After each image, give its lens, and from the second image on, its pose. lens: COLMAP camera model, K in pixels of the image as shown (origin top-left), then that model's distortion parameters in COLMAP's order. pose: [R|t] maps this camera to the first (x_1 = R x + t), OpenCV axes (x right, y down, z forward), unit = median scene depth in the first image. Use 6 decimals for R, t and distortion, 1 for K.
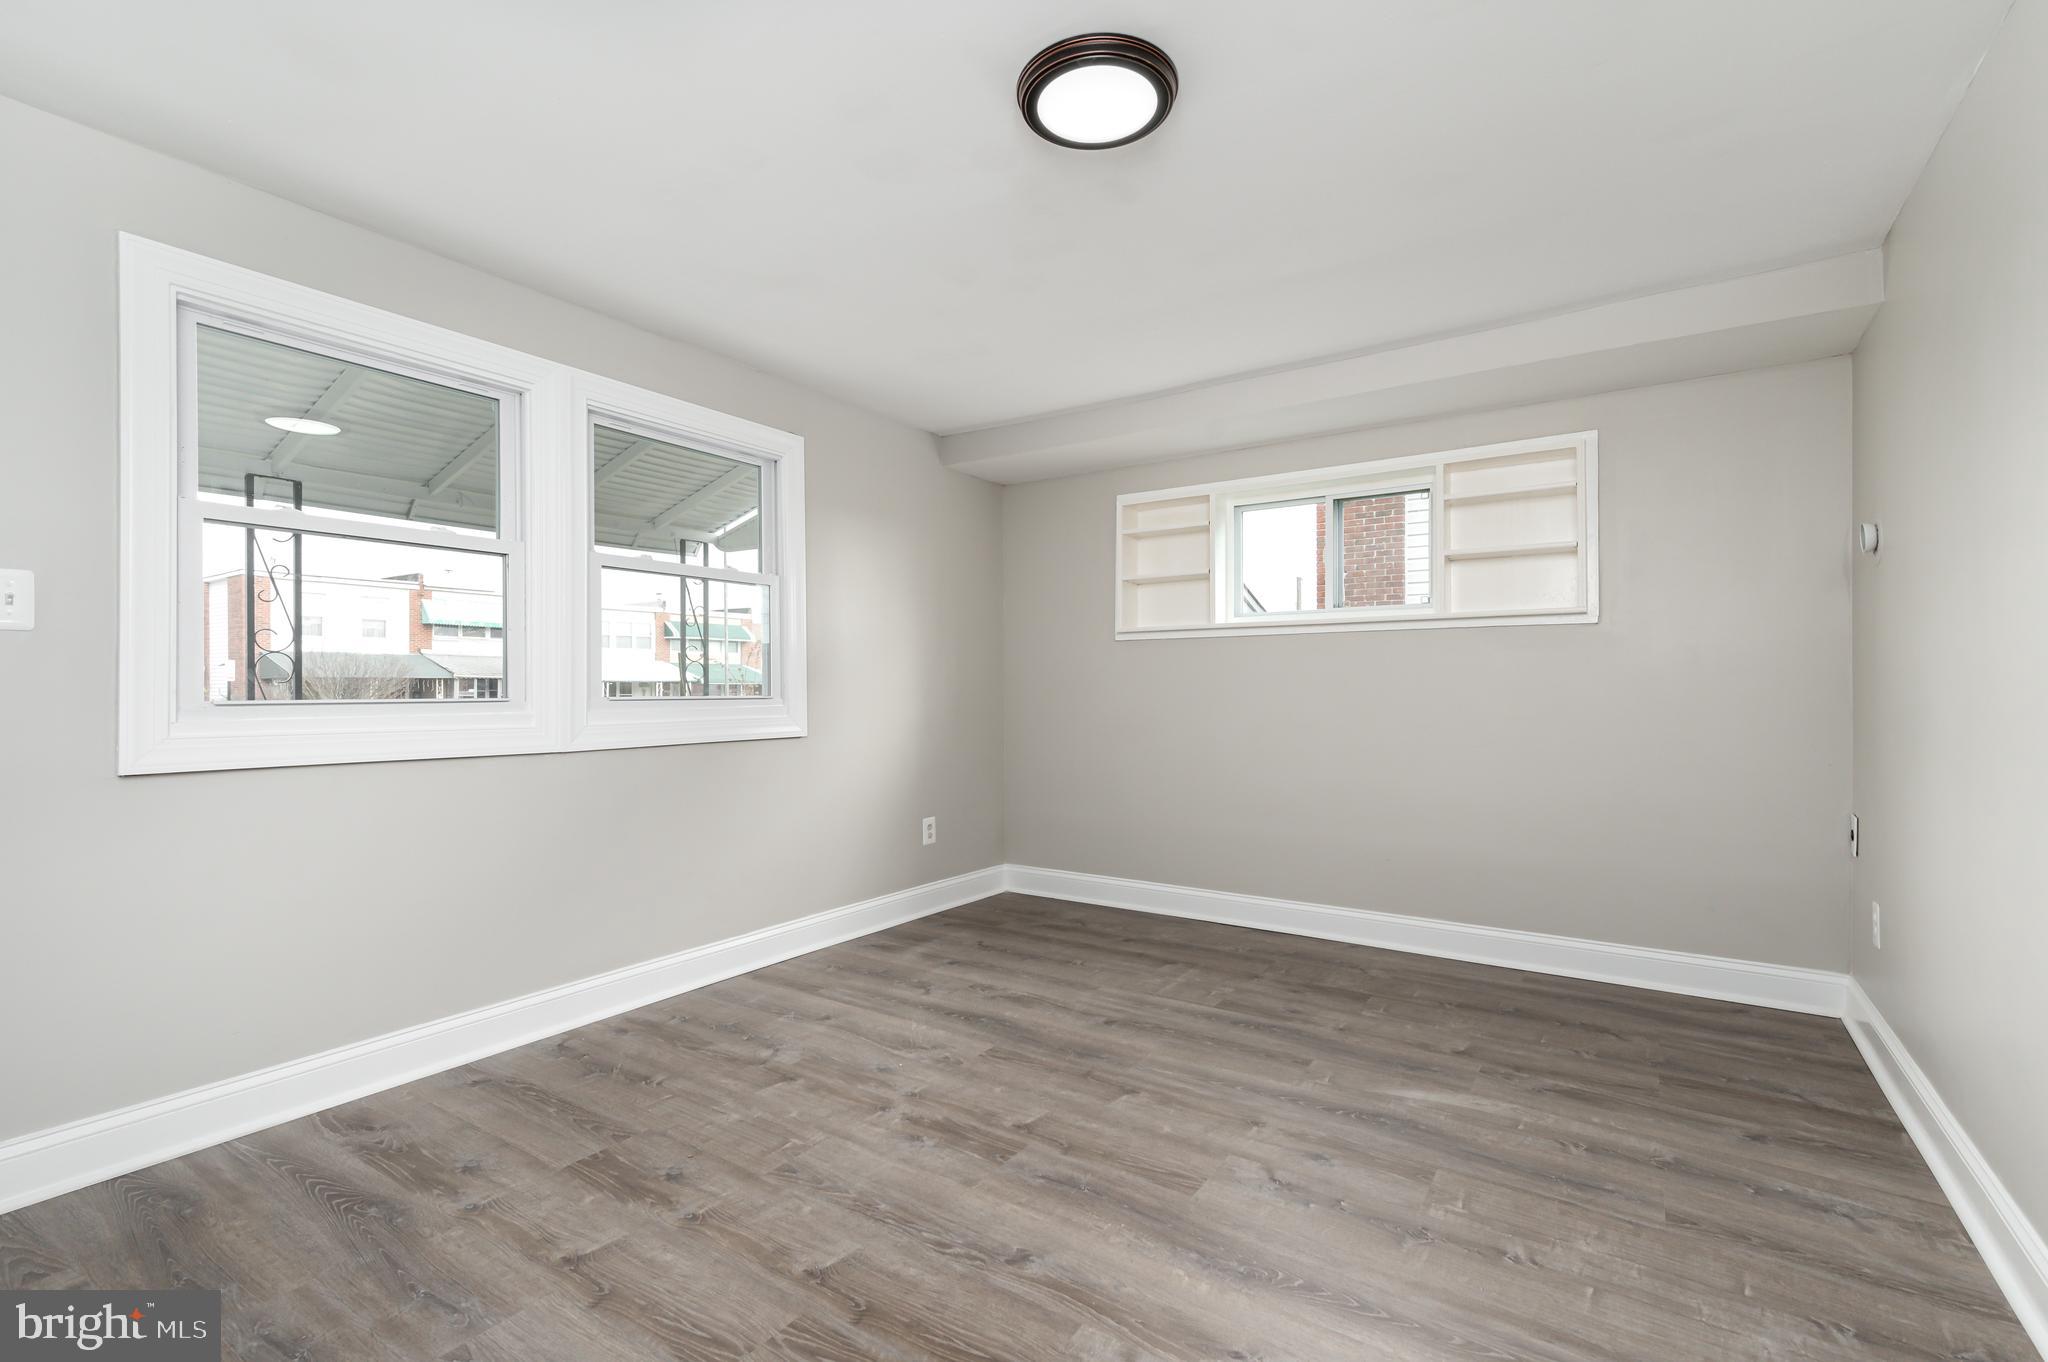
lens RADIAL K [[921.6, 0, 1028.0], [0, 921.6, 677.0], [0, 0, 1]] dist [0.017675, -0.000389]
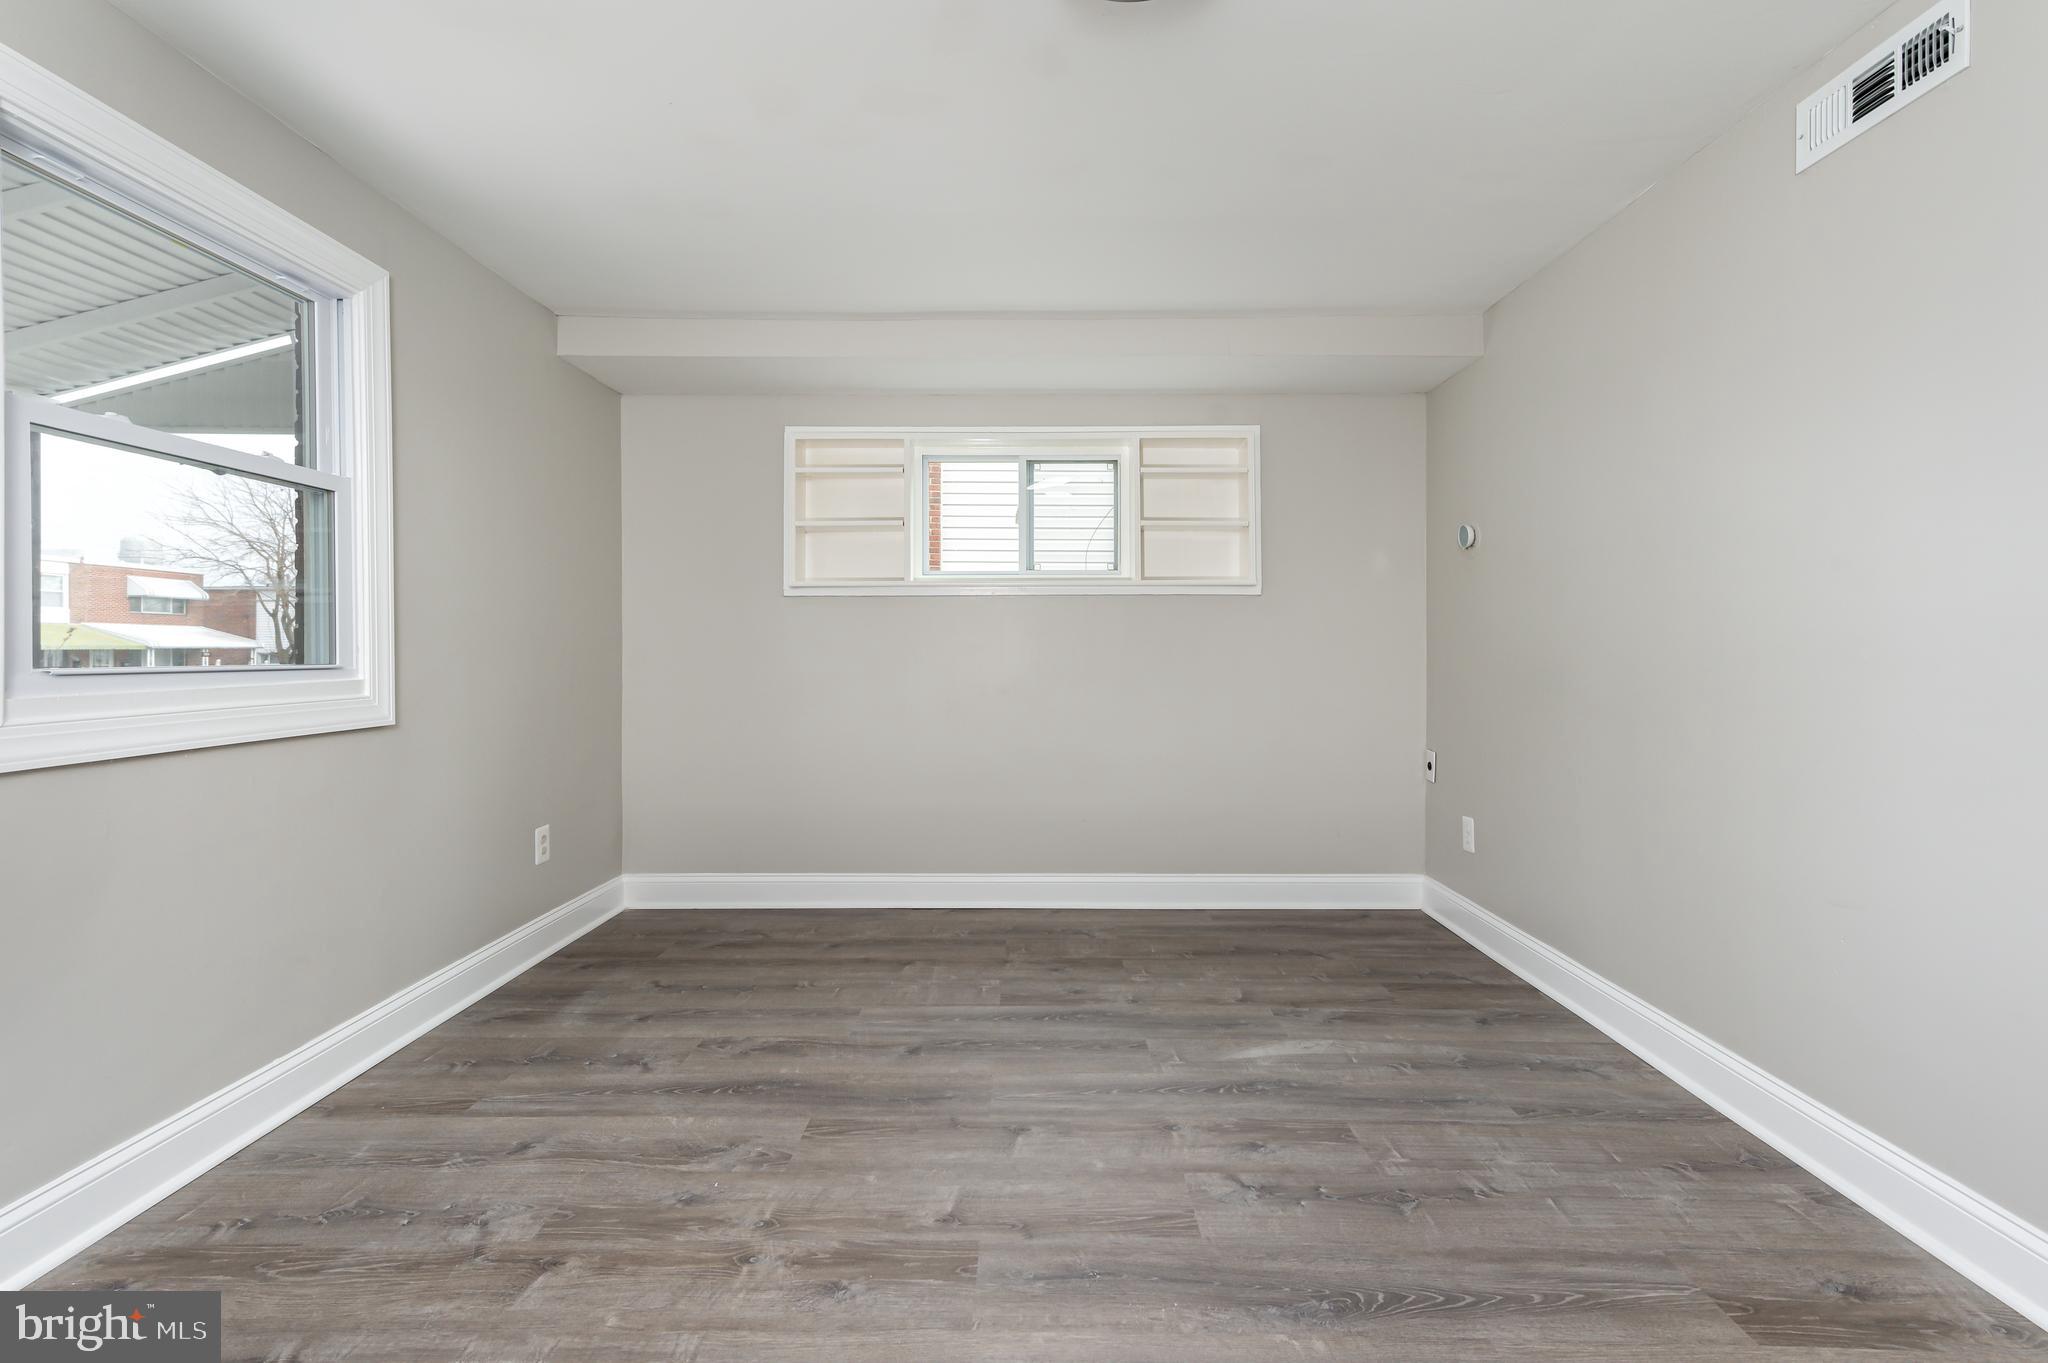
lens RADIAL K [[929.0, 0, 1033.0], [0, 929.0, 640.3], [0, 0, 1]] dist [0.016866, -0.000777]
pose [[0.831390, 0.007730, 0.555636, -0.326221], [-0.007887, 0.999967, -0.002110, 0.002869], [-0.555634, -0.002629, 0.831423, 0.264053]]
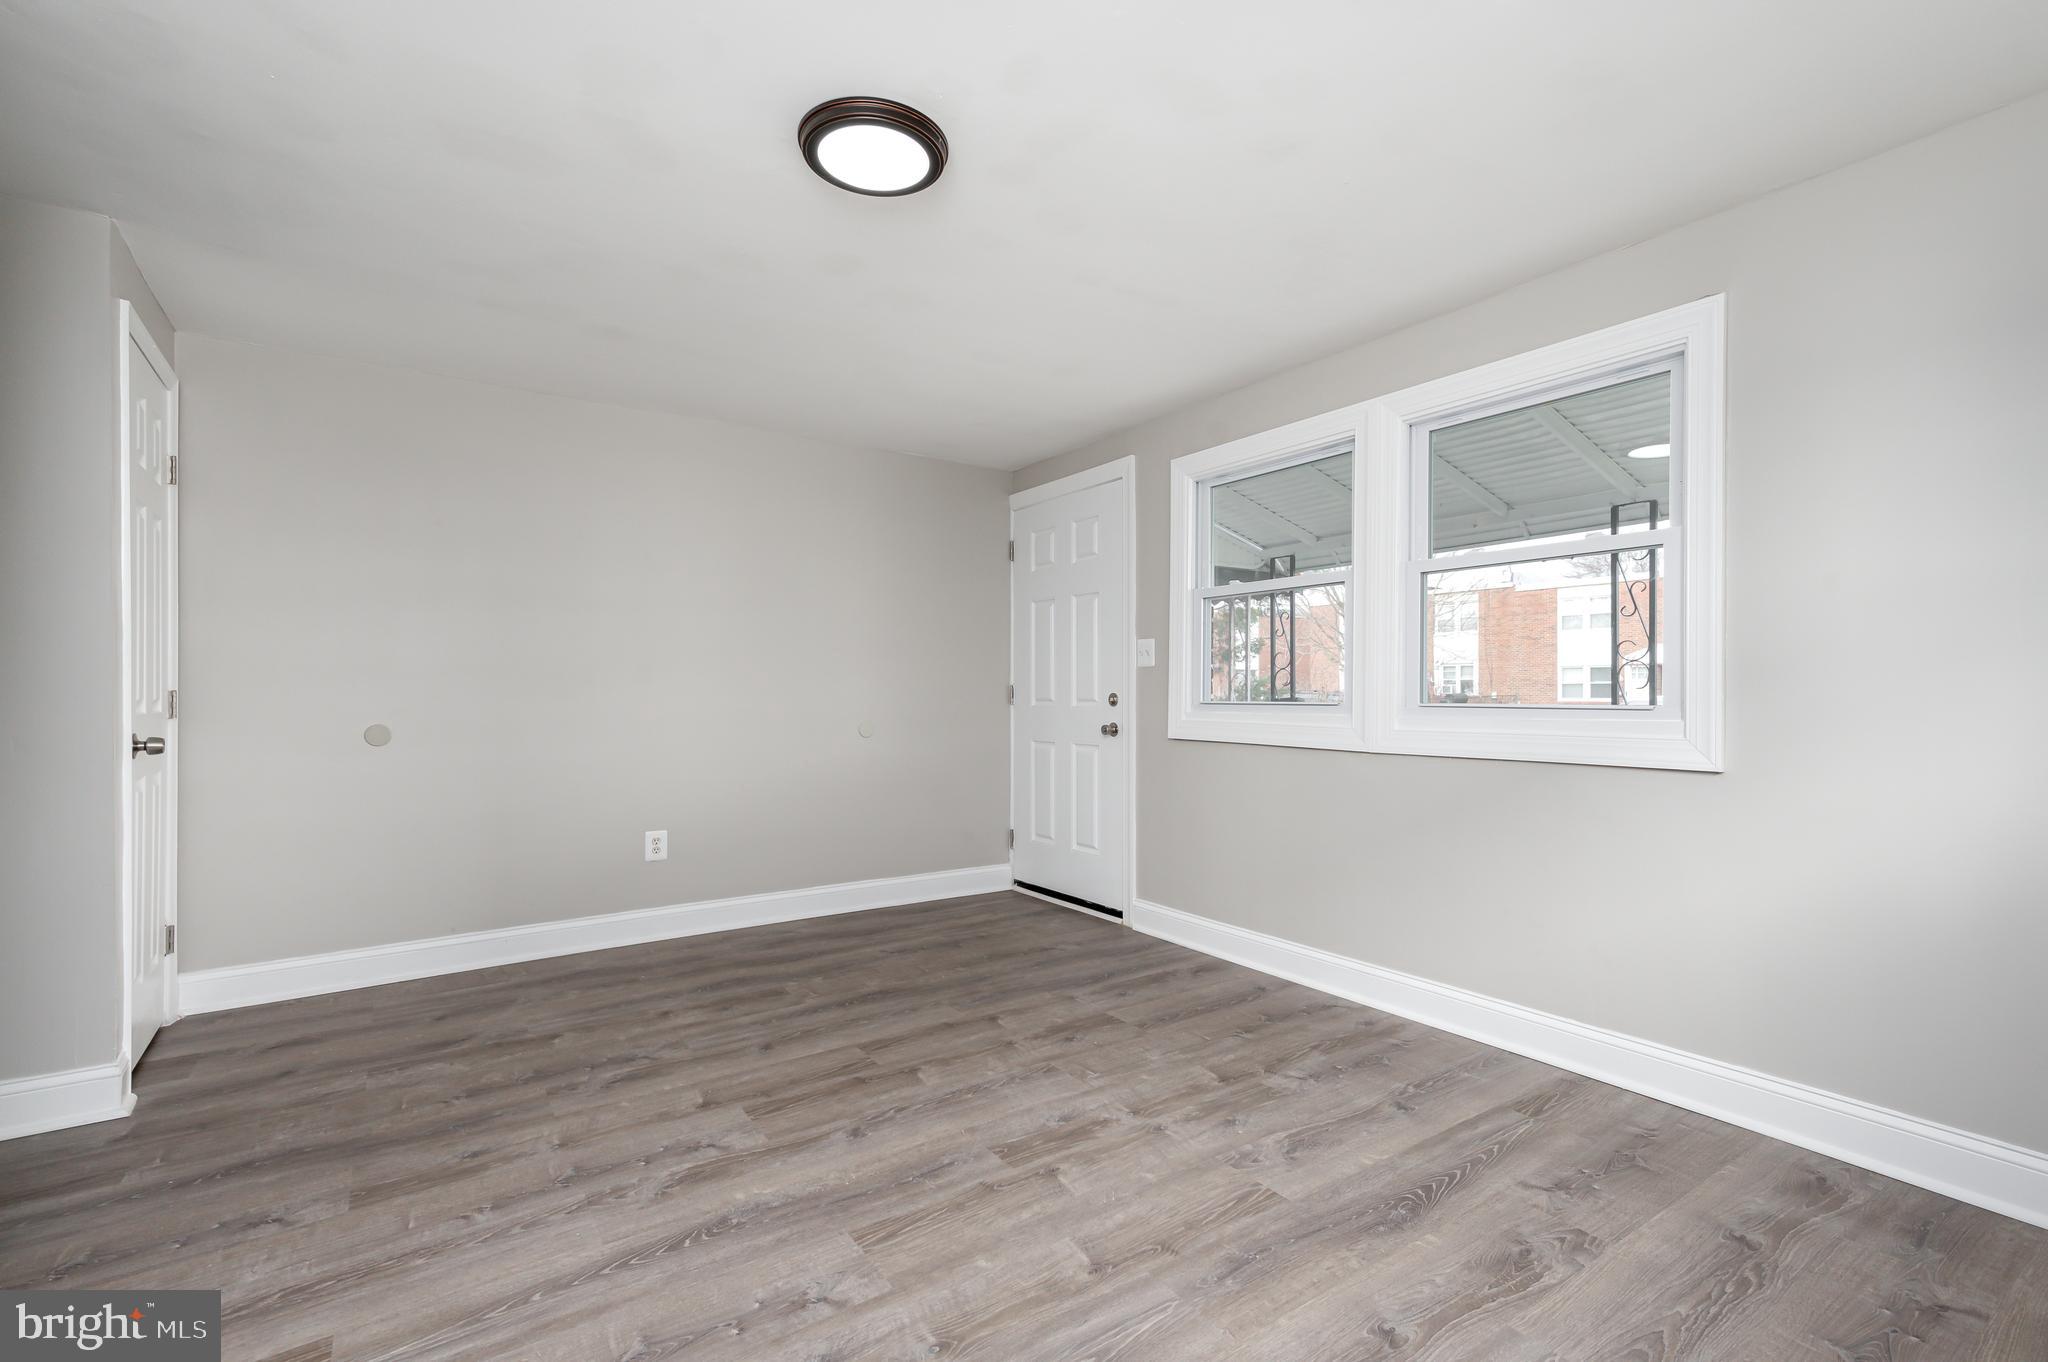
lens RADIAL K [[921.6, 0, 1028.0], [0, 921.6, 677.0], [0, 0, 1]] dist [0.017675, -0.000389]
pose [[-0.372003, -0.014558, -0.928117, 0.730566], [0.011654, 0.999725, -0.020353, 0.010235], [0.928158, -0.018388, -0.371732, 1.124059]]
